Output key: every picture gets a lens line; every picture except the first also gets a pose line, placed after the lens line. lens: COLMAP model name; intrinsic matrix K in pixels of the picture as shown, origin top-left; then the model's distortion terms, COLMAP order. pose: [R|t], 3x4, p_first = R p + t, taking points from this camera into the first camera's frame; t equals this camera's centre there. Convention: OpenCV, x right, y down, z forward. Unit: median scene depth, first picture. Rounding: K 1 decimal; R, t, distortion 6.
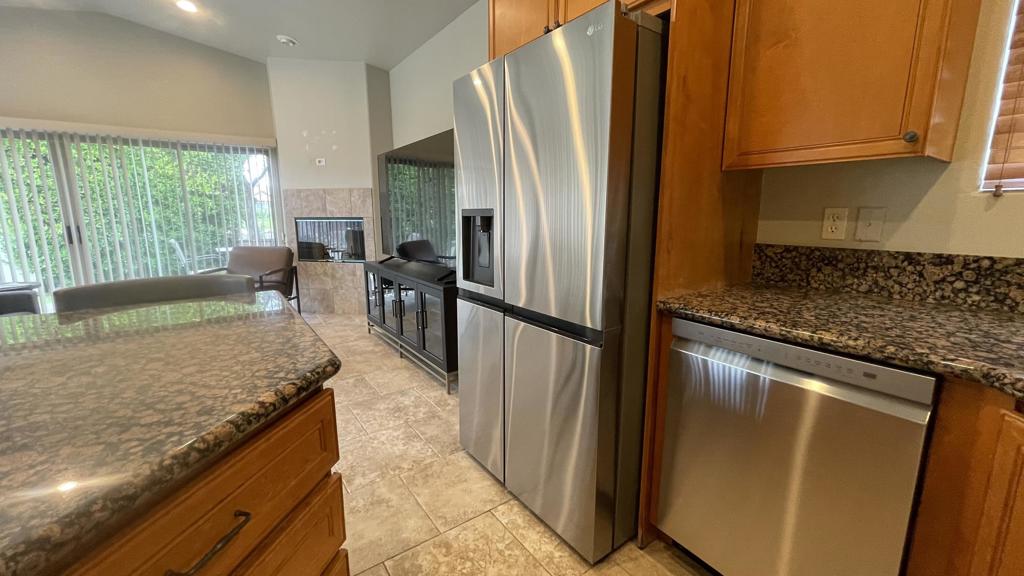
lens RADIAL K [[414.0, 0, 510.0], [0, 414.0, 283.7], [0, 0, 1]] dist [-0.000918, 0.000247]
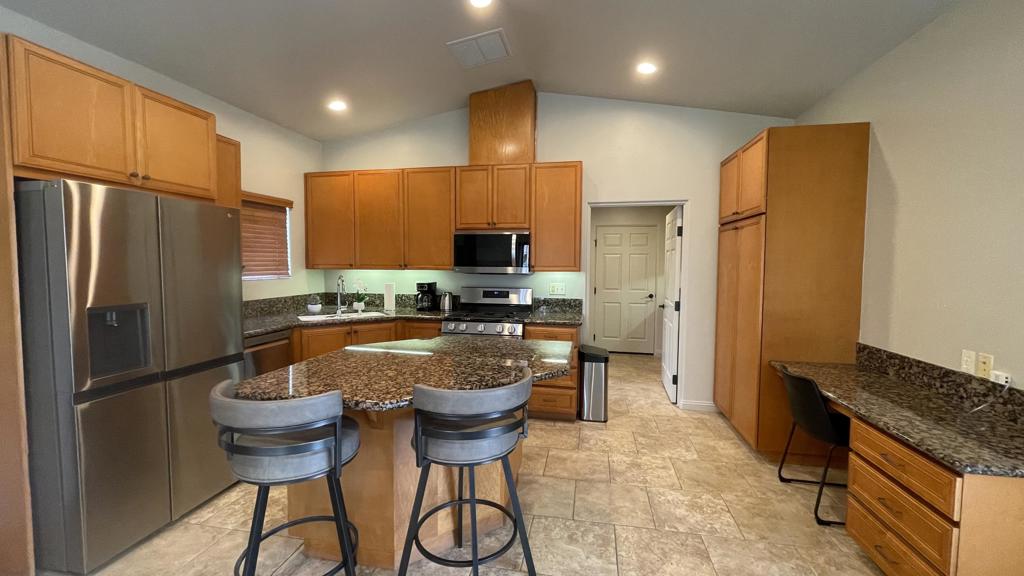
lens RADIAL K [[414.0, 0, 511.2], [0, 414.0, 289.9], [0, 0, 1]] dist [-0.000918, 0.000247]
pose [[-0.684331, -0.048444, 0.727560, -1.862353], [0.119169, 0.976945, 0.177137, -0.337066], [-0.719367, 0.207923, -0.662781, 1.123198]]
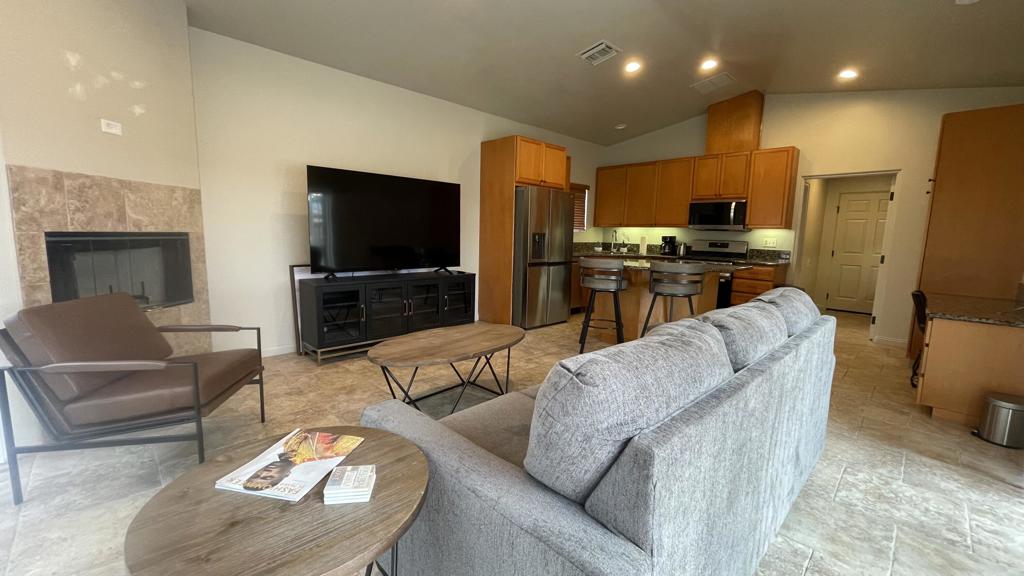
lens RADIAL K [[414.0, 0, 513.9], [0, 414.0, 285.7], [0, 0, 1]] dist [-0.000918, 0.000247]
pose [[-0.162190, -0.125455, 0.978752, -3.378970], [0.142997, 0.978426, 0.149109, -0.318403], [-0.976343, 0.164143, -0.140751, 1.891282]]
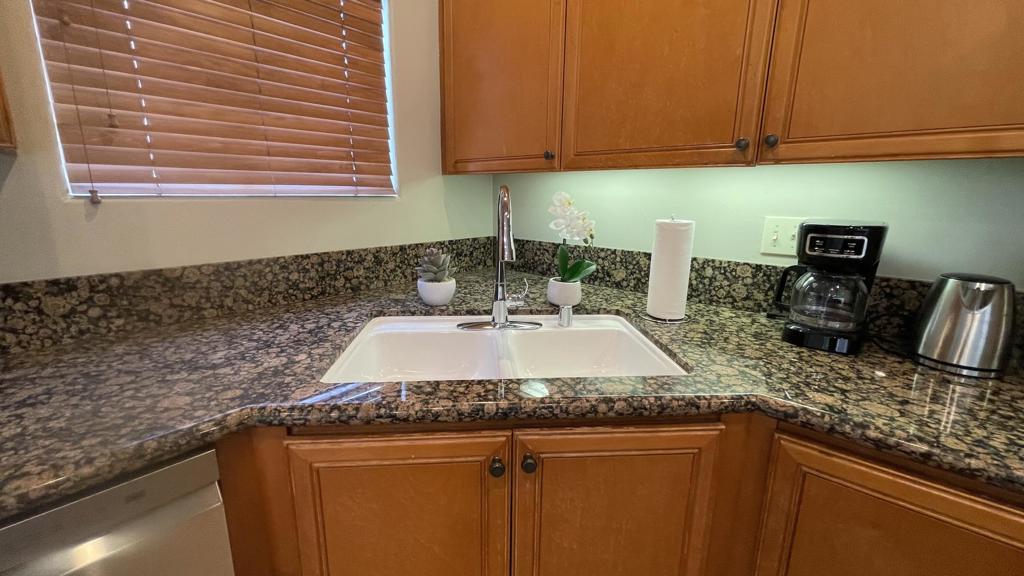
lens RADIAL K [[414.0, 0, 513.4], [0, 414.0, 284.5], [0, 0, 1]] dist [-0.000918, 0.000247]
pose [[-0.243670, -0.208917, 0.947090, 0.105950], [0.153044, 0.956006, 0.250260, -0.101177], [-0.957707, 0.205927, -0.200976, 0.294615]]
